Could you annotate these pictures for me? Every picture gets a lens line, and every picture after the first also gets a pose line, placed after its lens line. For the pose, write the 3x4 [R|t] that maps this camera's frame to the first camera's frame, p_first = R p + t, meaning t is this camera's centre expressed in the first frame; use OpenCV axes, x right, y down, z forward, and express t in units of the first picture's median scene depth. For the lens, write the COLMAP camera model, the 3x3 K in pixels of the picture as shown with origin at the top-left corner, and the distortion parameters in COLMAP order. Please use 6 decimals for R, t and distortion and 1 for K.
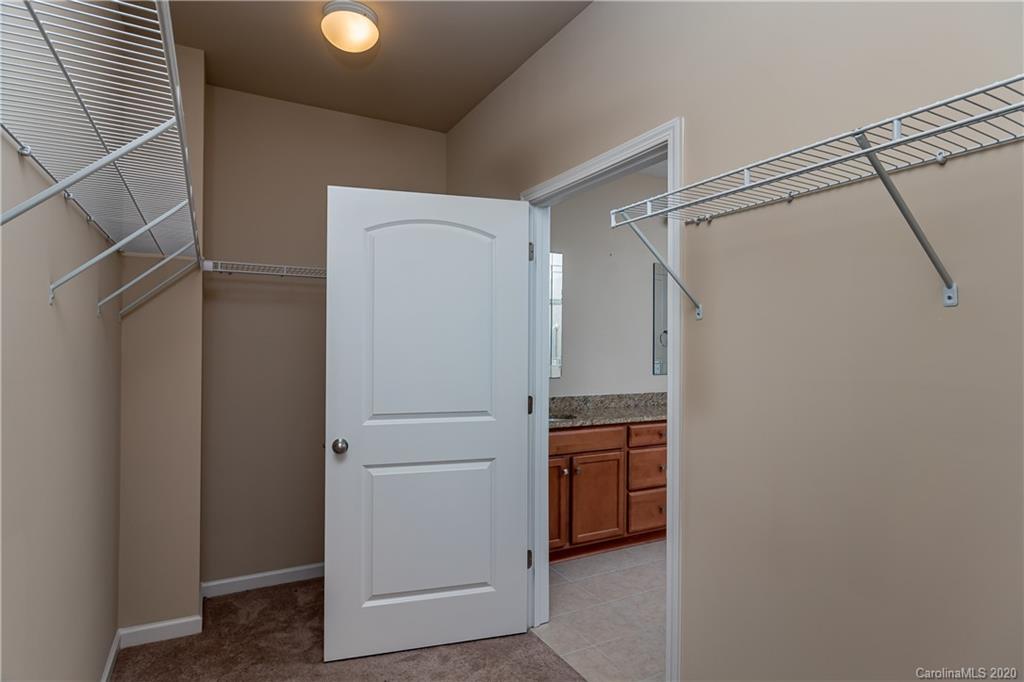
lens RADIAL K [[542.9, 0, 512.0], [0, 542.9, 341.0], [0, 0, 1]] dist [-0.003527, -0.000317]
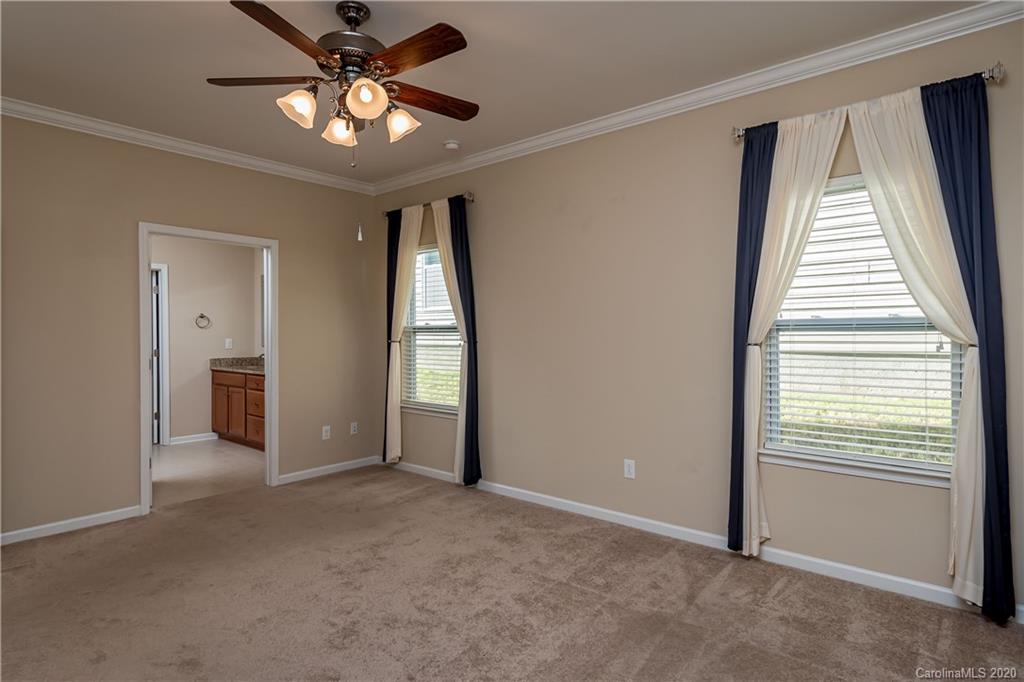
lens RADIAL K [[542.9, 0, 512.0], [0, 542.9, 341.0], [0, 0, 1]] dist [-0.003527, -0.000317]
pose [[0.357999, 0.000888, -0.933722, 1.903307], [0.002558, 0.999995, 0.001932, 0.041435], [0.933718, -0.003080, 0.357995, 1.052019]]
